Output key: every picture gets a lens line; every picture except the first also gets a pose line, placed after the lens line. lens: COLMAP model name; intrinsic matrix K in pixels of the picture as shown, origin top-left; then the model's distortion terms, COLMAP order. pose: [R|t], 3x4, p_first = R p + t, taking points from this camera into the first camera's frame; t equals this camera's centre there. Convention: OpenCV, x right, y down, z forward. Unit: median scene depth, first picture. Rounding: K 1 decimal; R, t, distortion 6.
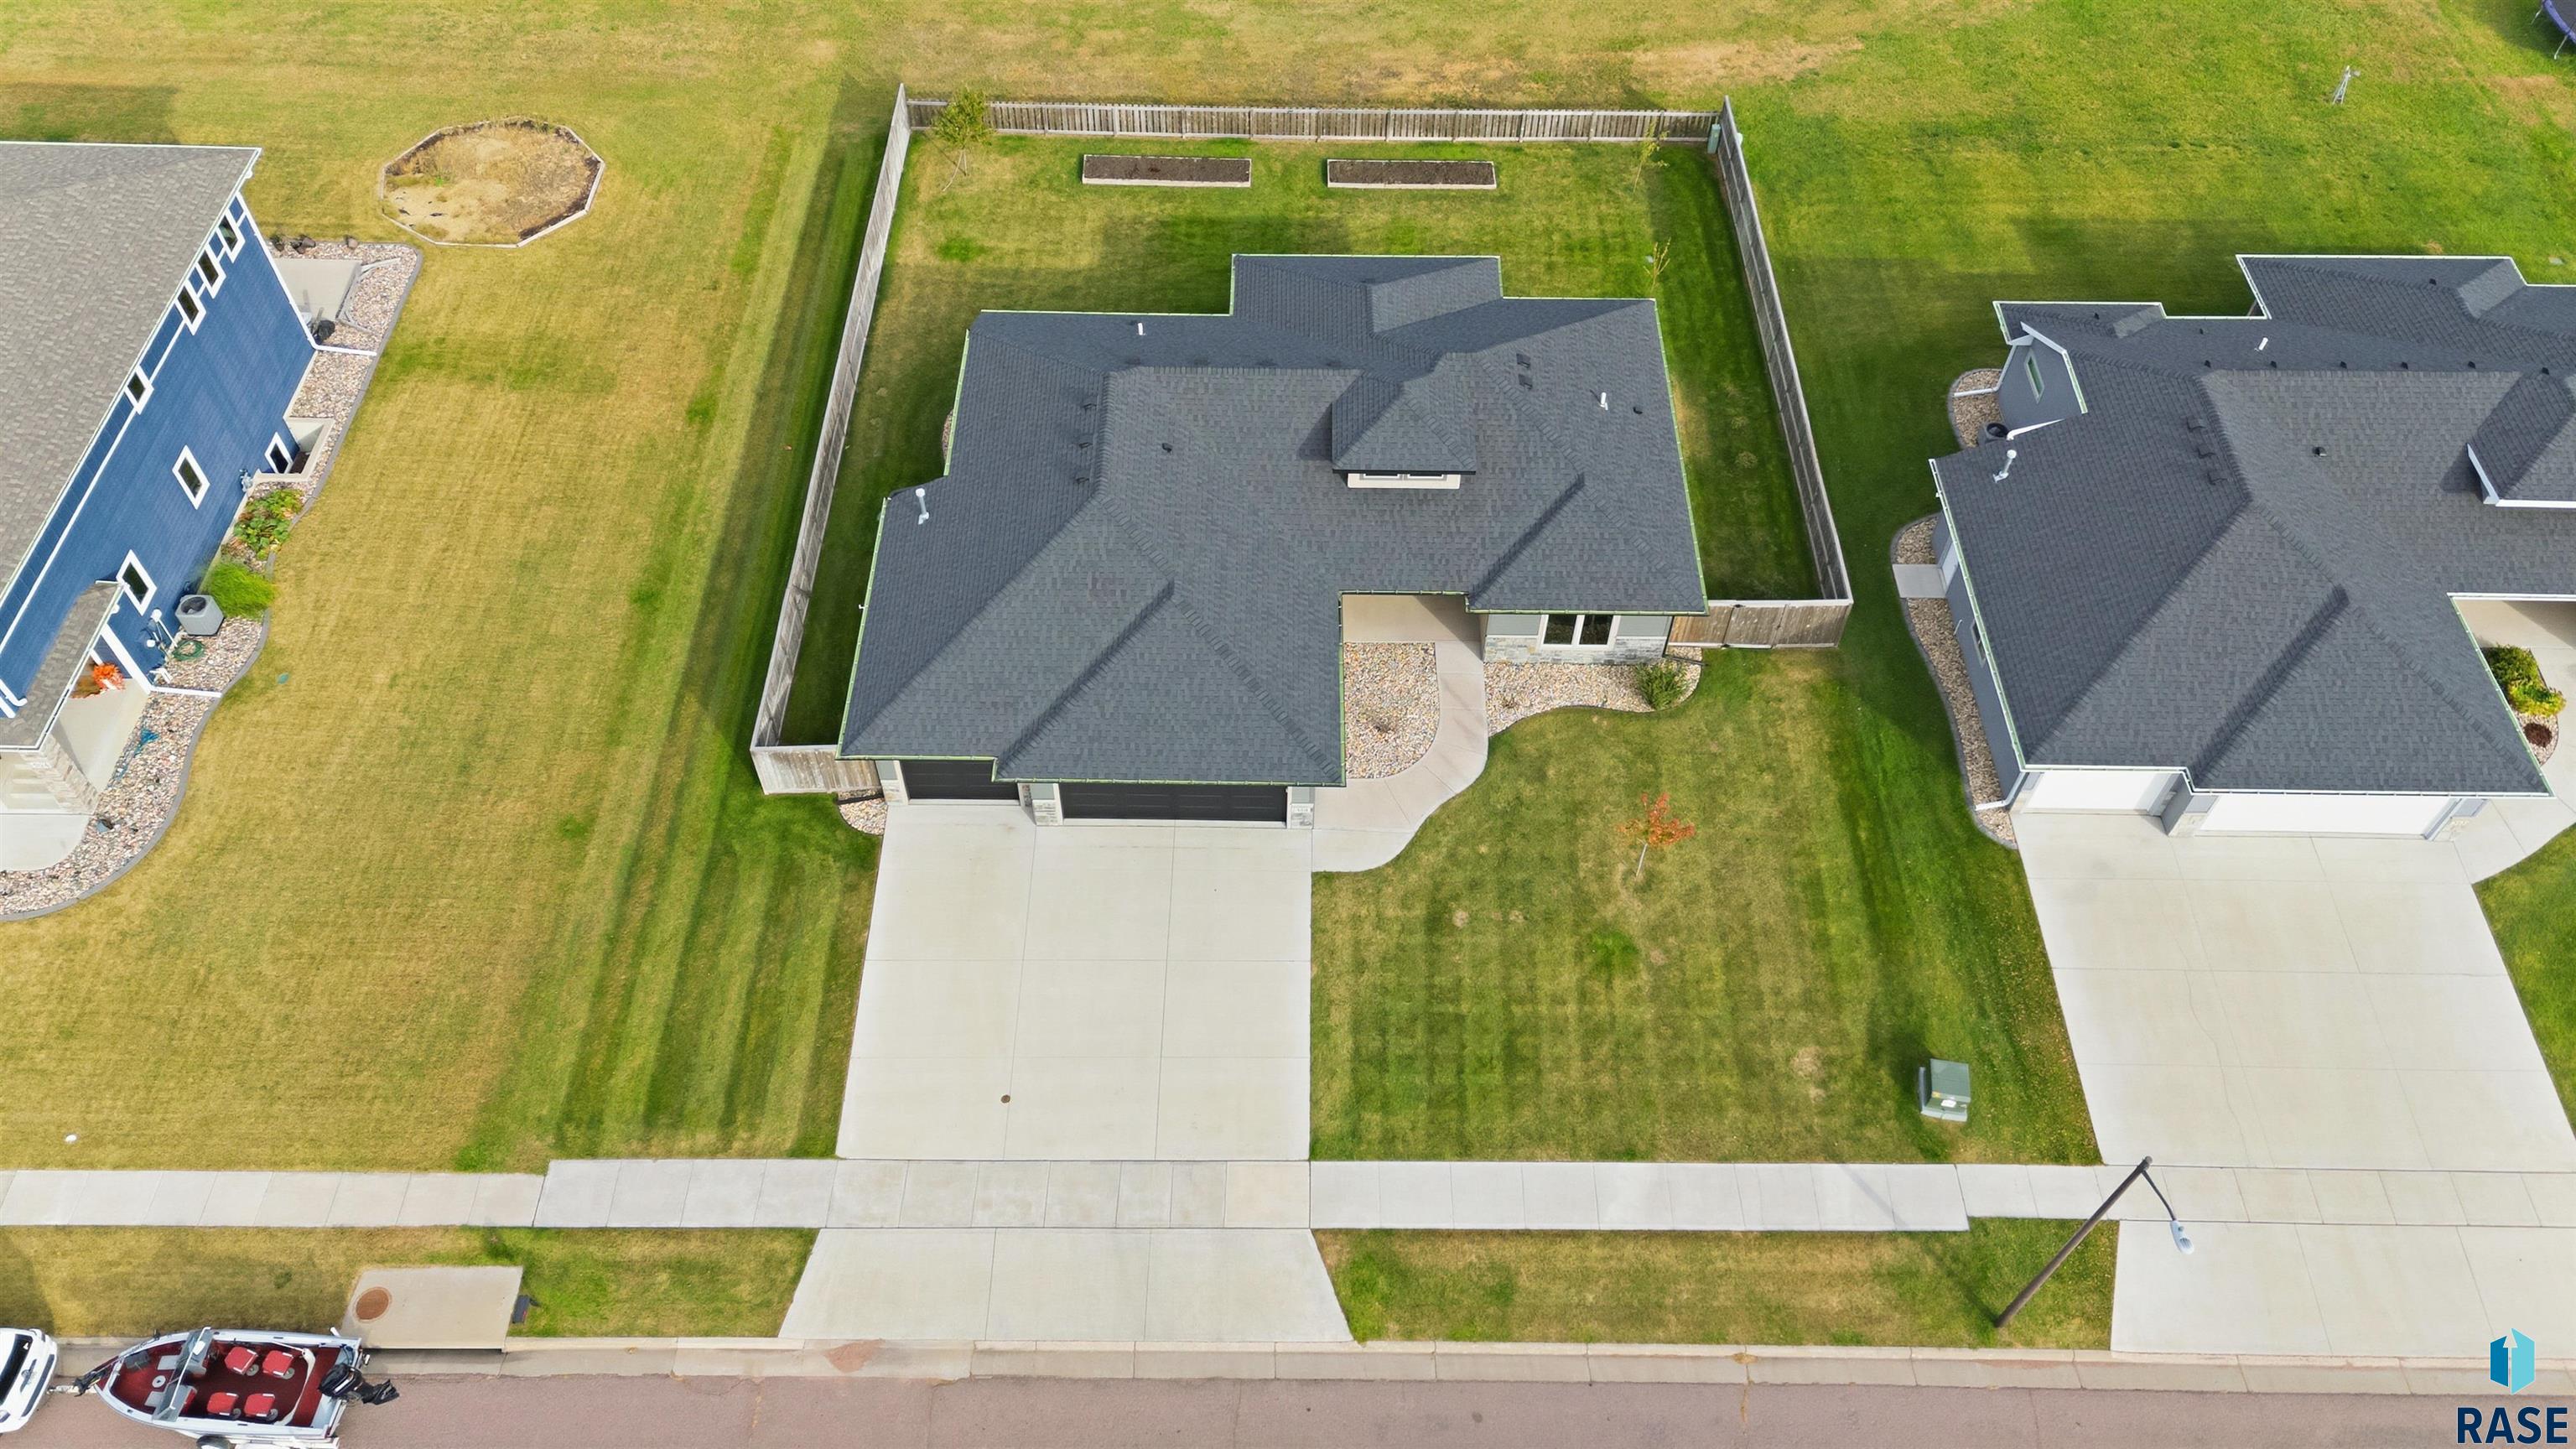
lens RADIAL K [[1890.5, 0, 1288.0], [0, 1890.5, 724.5], [0, 0, 1]] dist [0.059502, -0.044235]
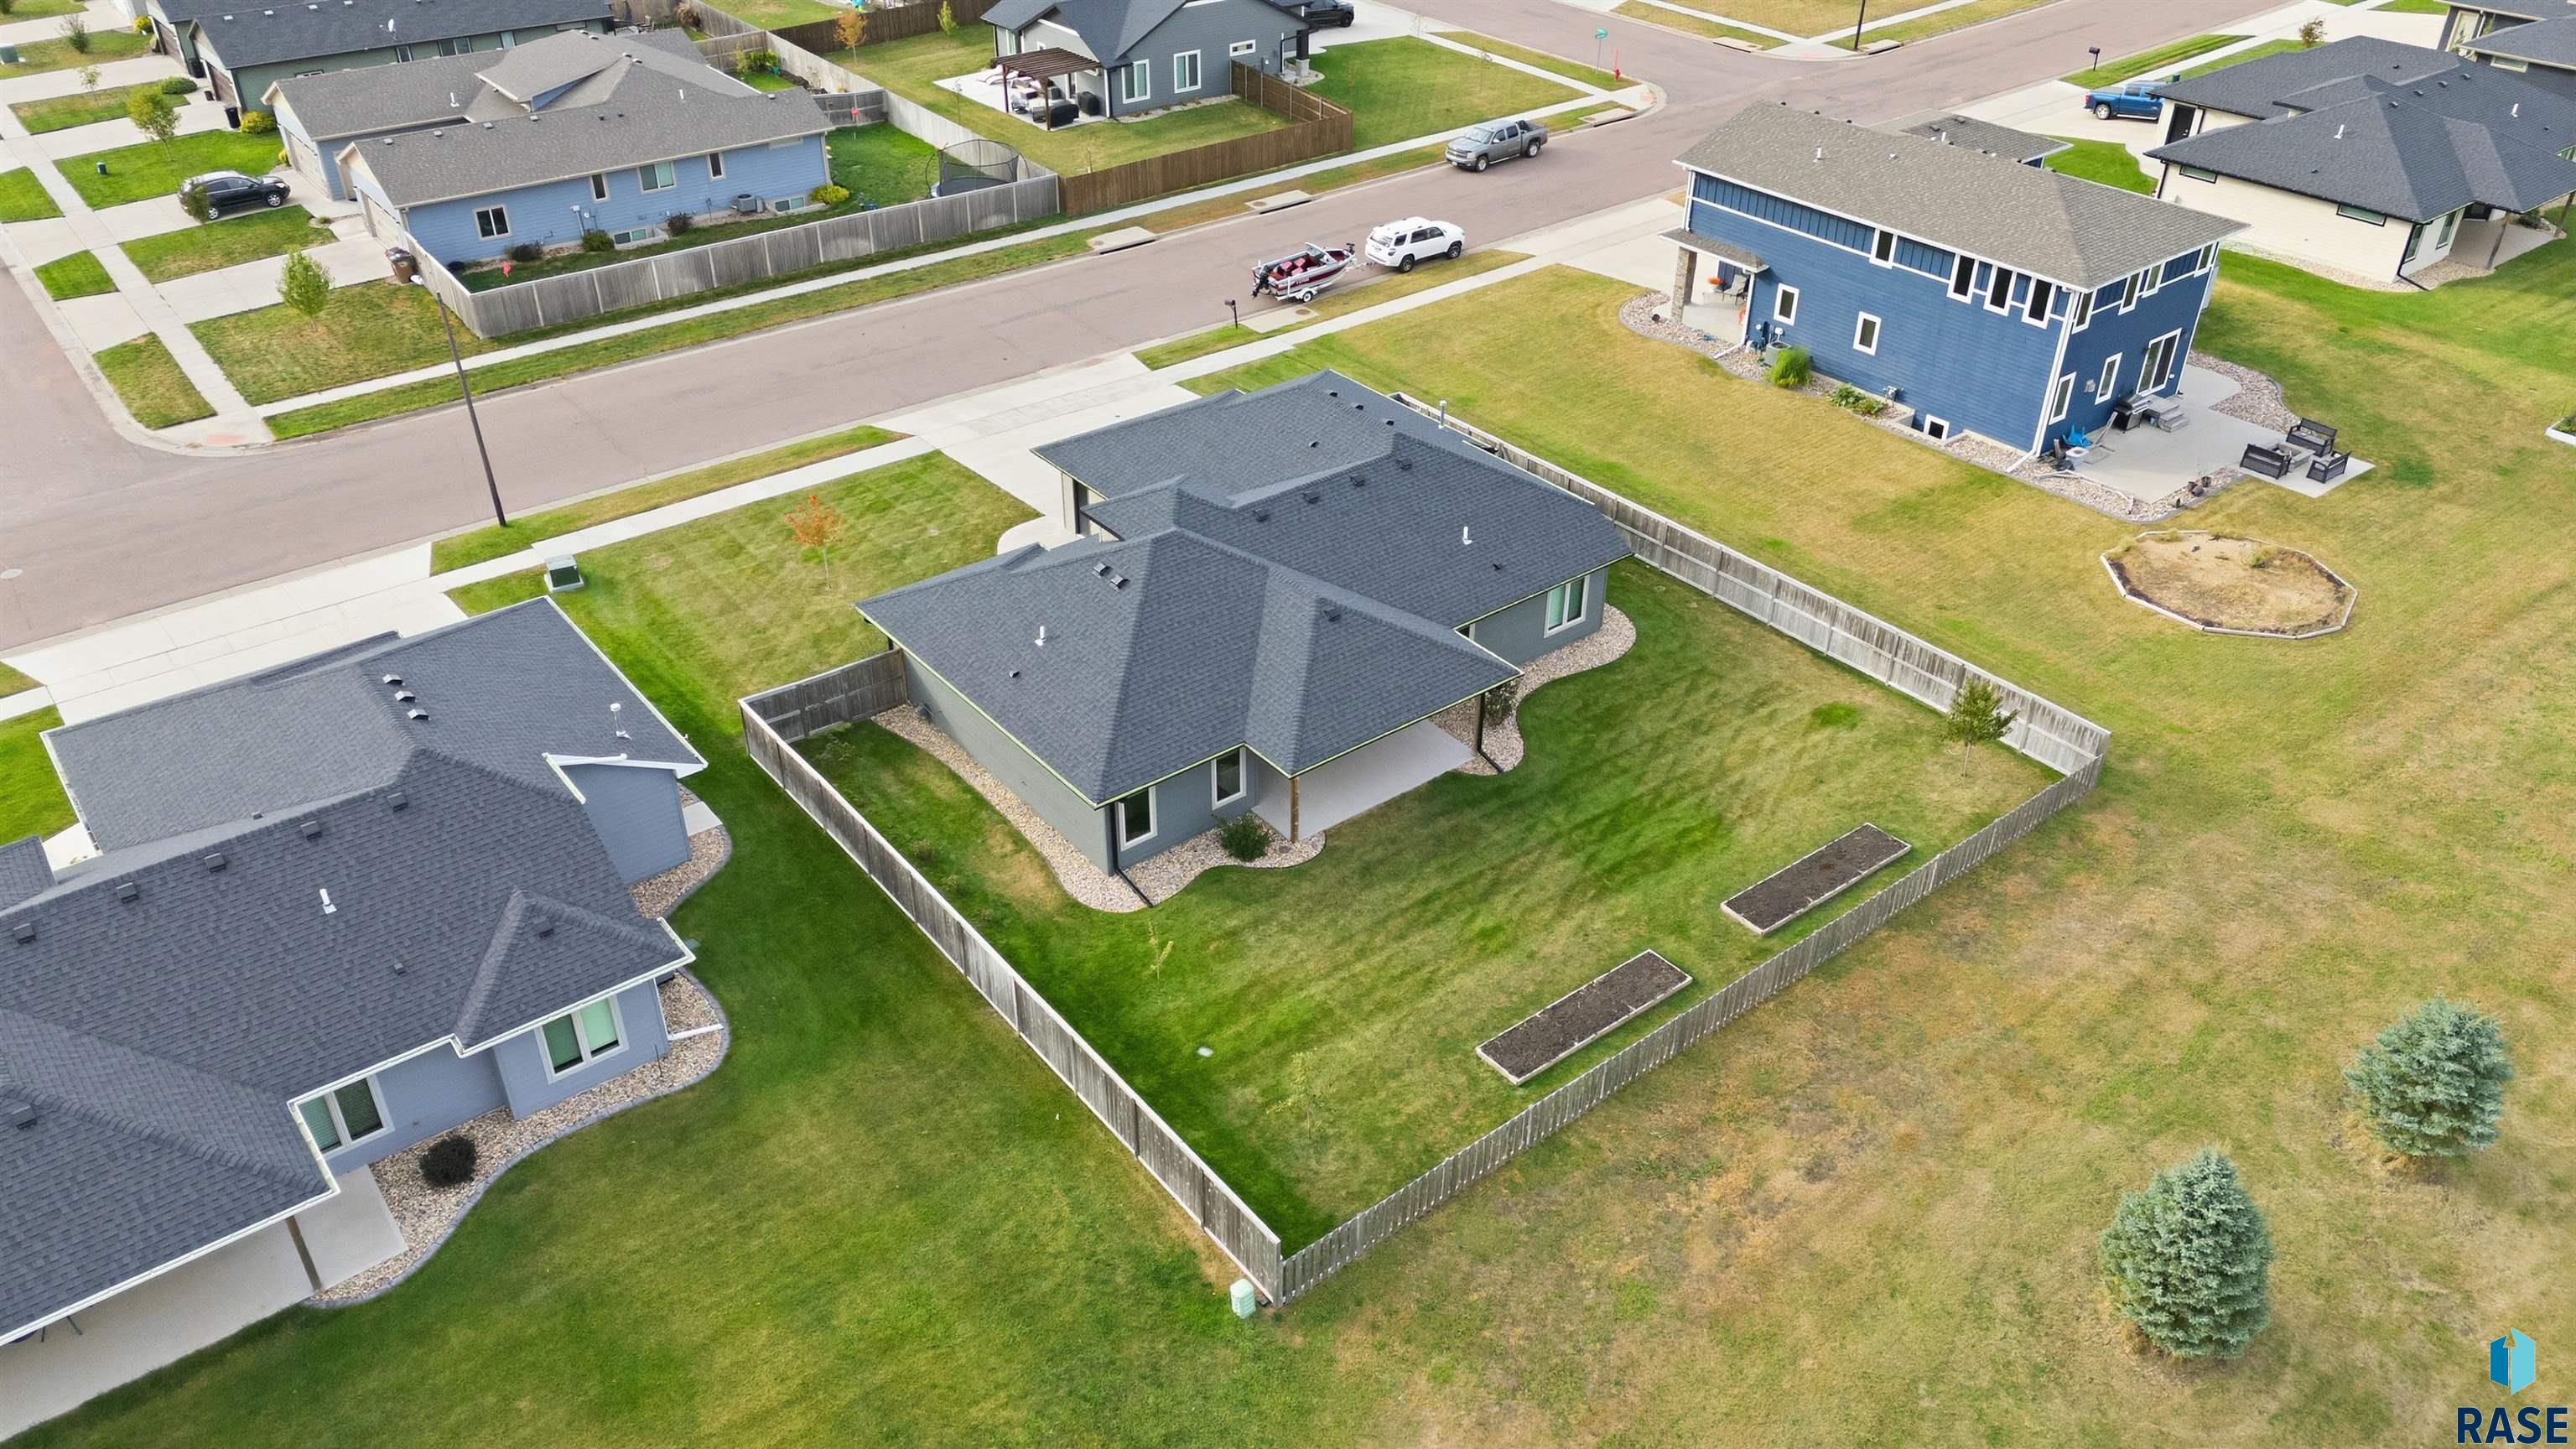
lens RADIAL K [[1890.5, 0, 1288.0], [0, 1890.5, 724.5], [0, 0, 1]] dist [0.059502, -0.044235]
pose [[-0.781798, 0.326987, -0.530915, 0.627605], [-0.497790, 0.185452, 0.847238, -1.100627], [0.375495, 0.926654, 0.017785, 1.134336]]
